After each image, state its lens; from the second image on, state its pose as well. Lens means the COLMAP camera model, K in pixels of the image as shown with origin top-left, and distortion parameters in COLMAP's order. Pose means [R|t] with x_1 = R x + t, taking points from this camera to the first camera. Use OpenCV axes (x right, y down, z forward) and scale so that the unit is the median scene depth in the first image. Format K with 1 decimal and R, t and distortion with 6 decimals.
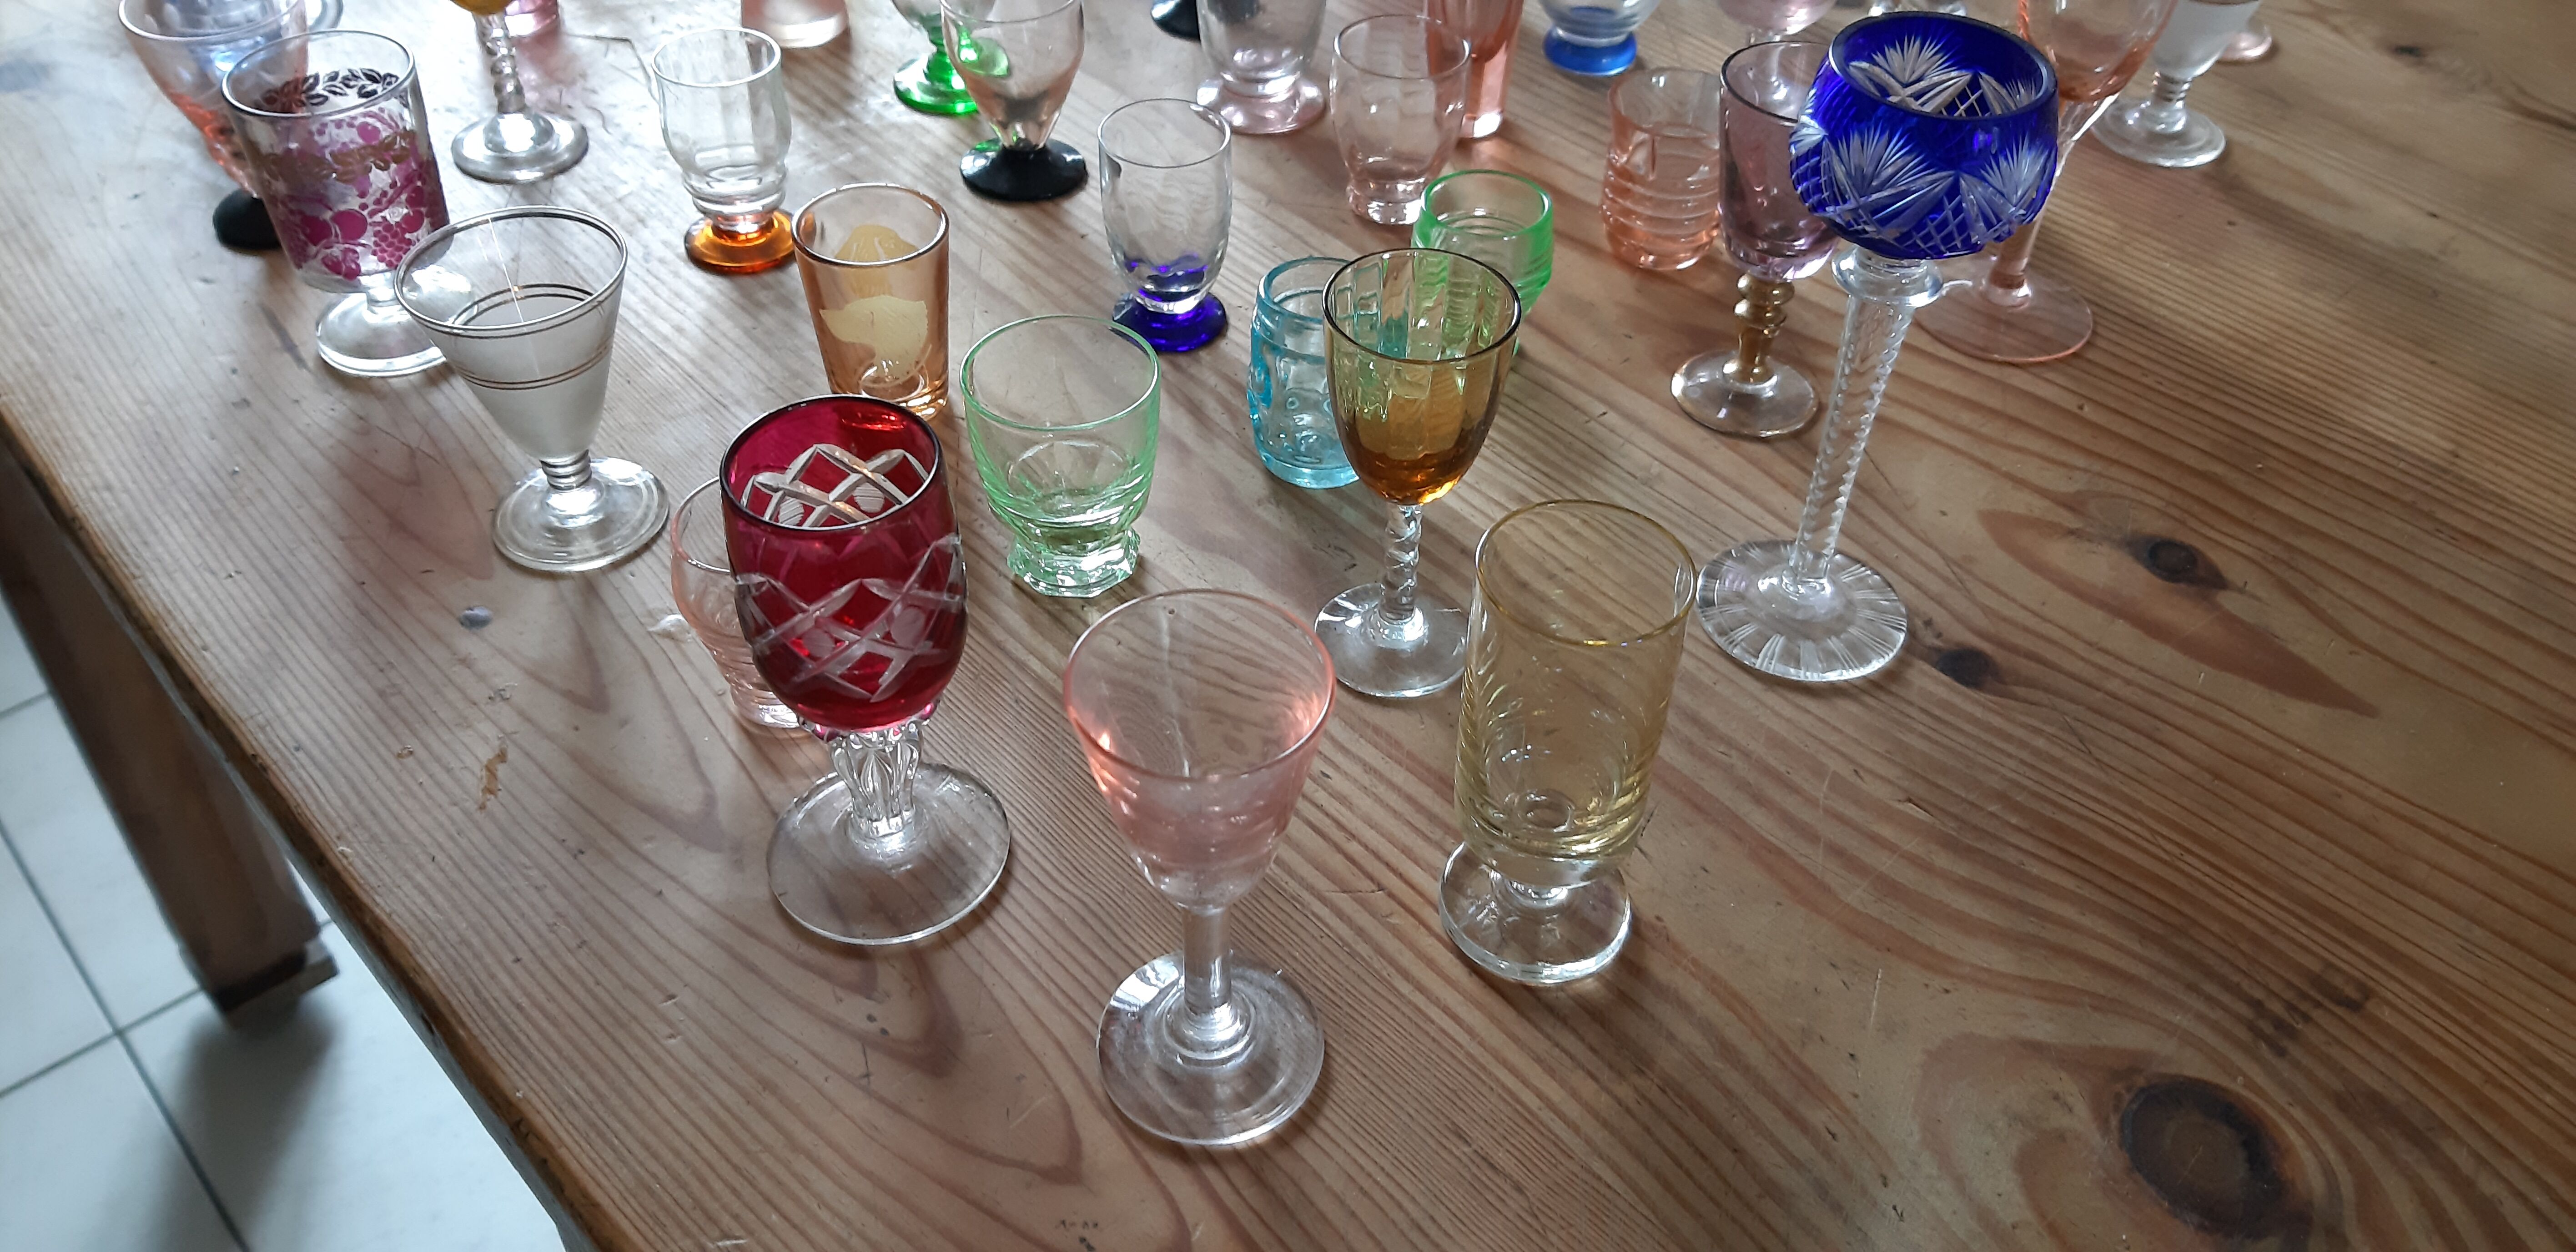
lens RADIAL K [[2017.8, 0, 1317.5], [0, 2017.8, 617.3], [0, 0, 1]] dist [0.022416, -0.058987]
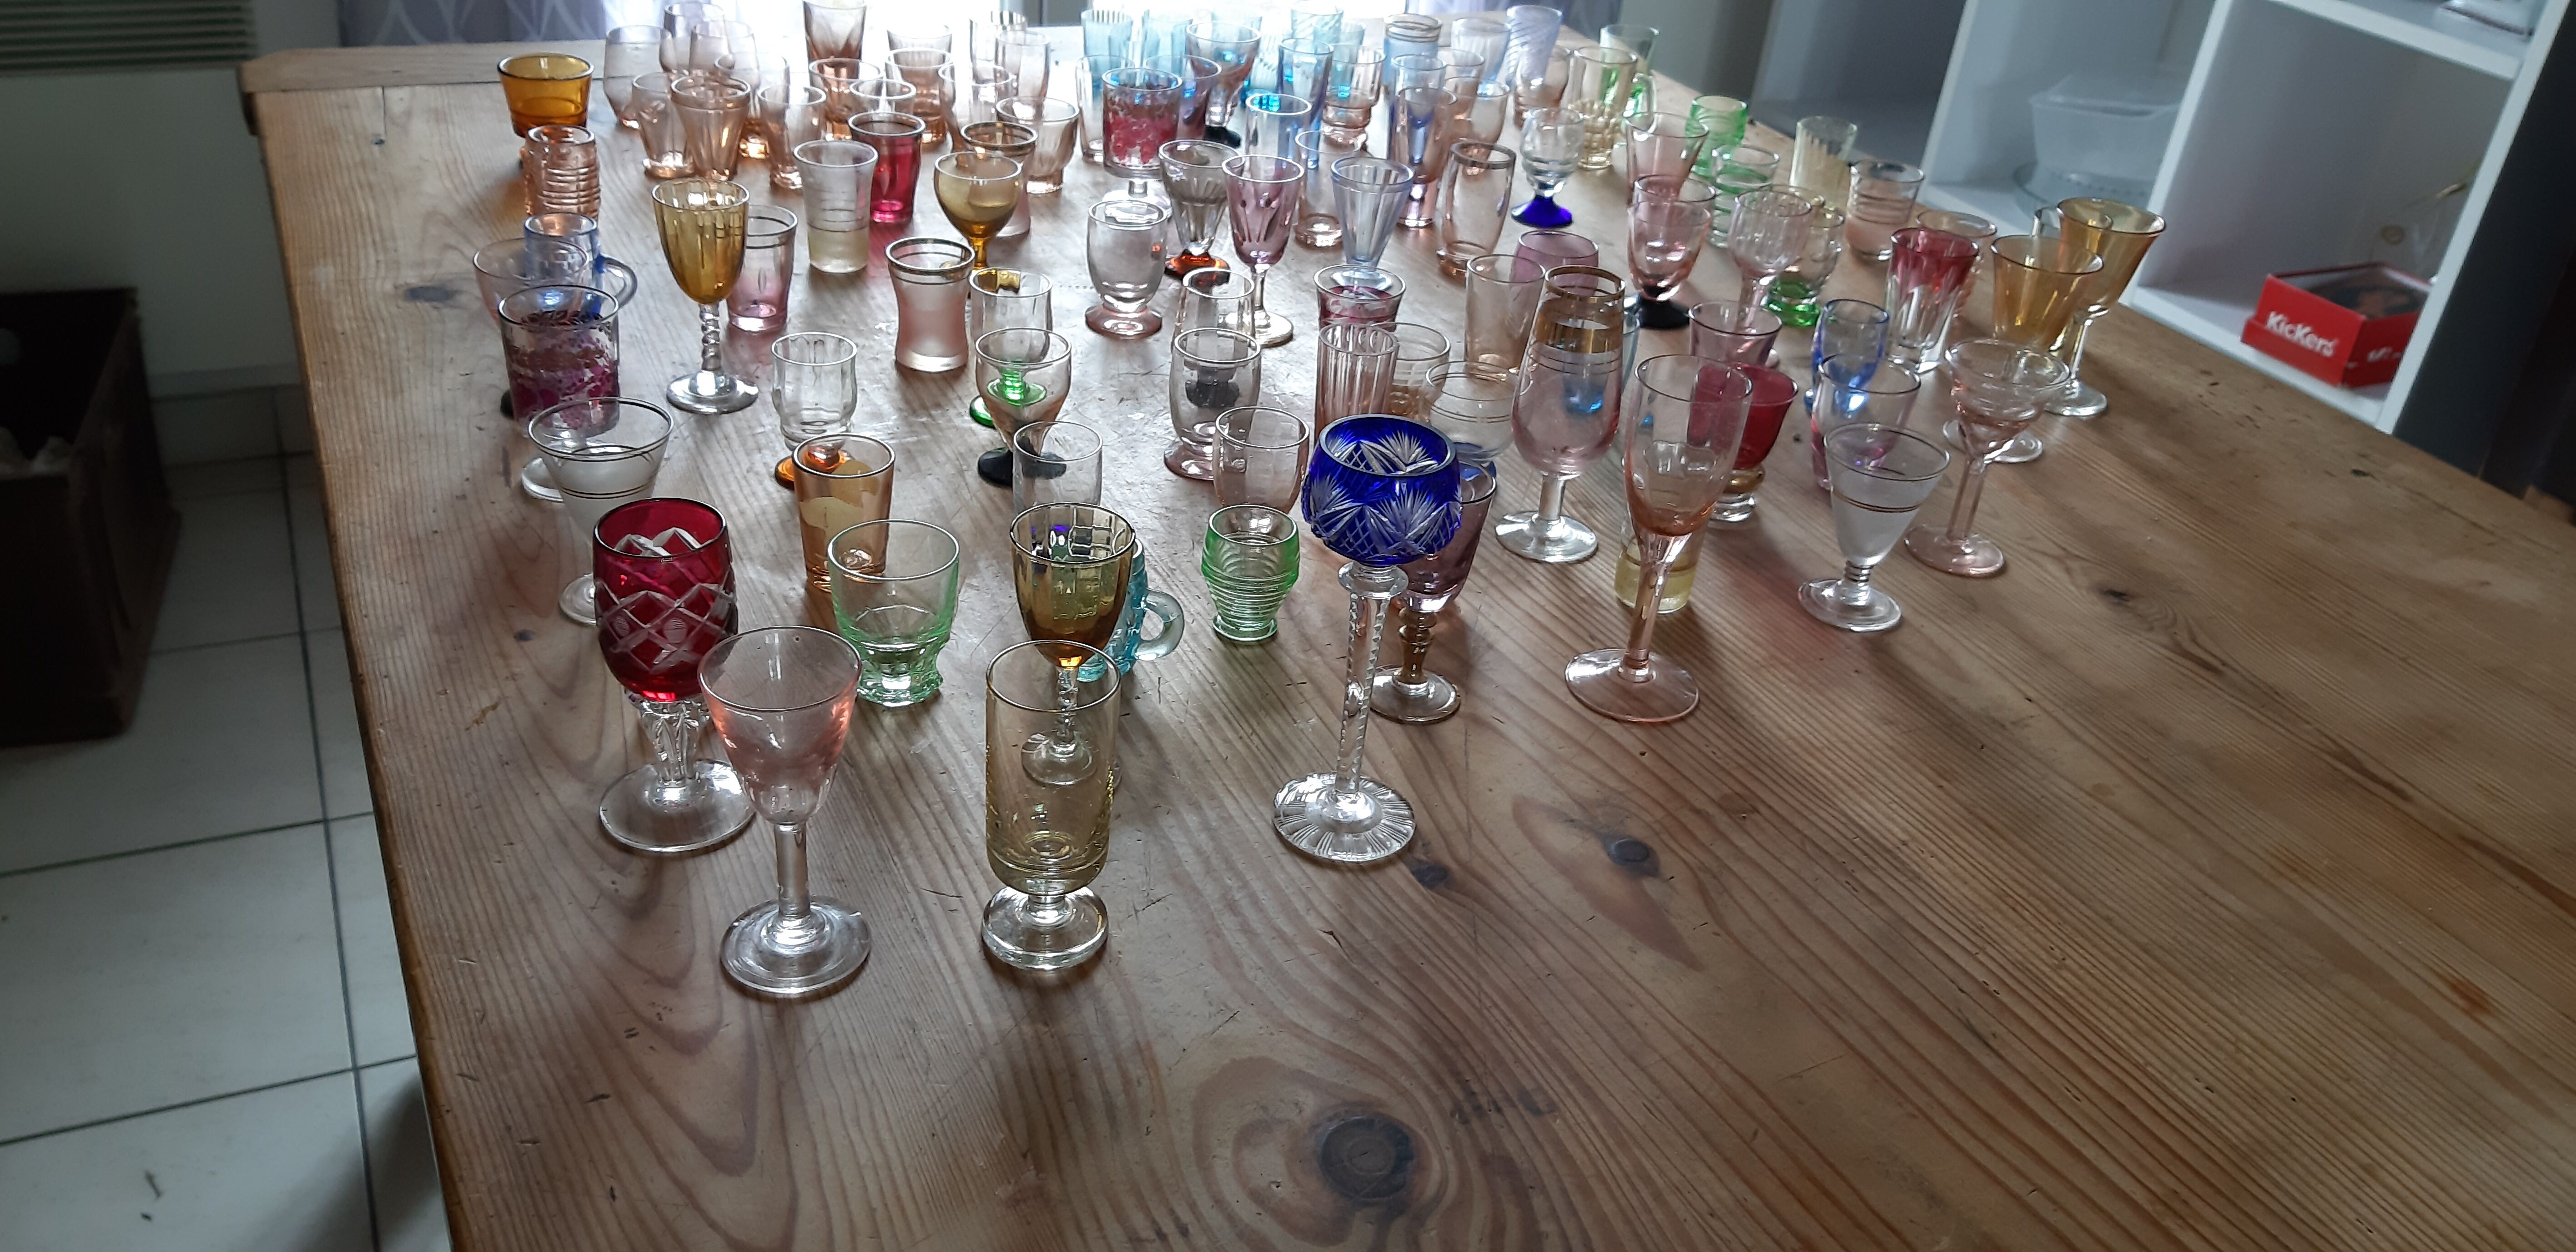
lens RADIAL K [[1930.6, 0, 1288.0], [0, 1930.6, 626.0], [0, 0, 1]] dist [0.032657, -0.005384]
pose [[0.958096, 0.198710, -0.206314, 0.425328], [-0.238693, 0.952020, -0.191528, 0.128561], [0.158356, 0.232748, 0.959558, -0.326878]]
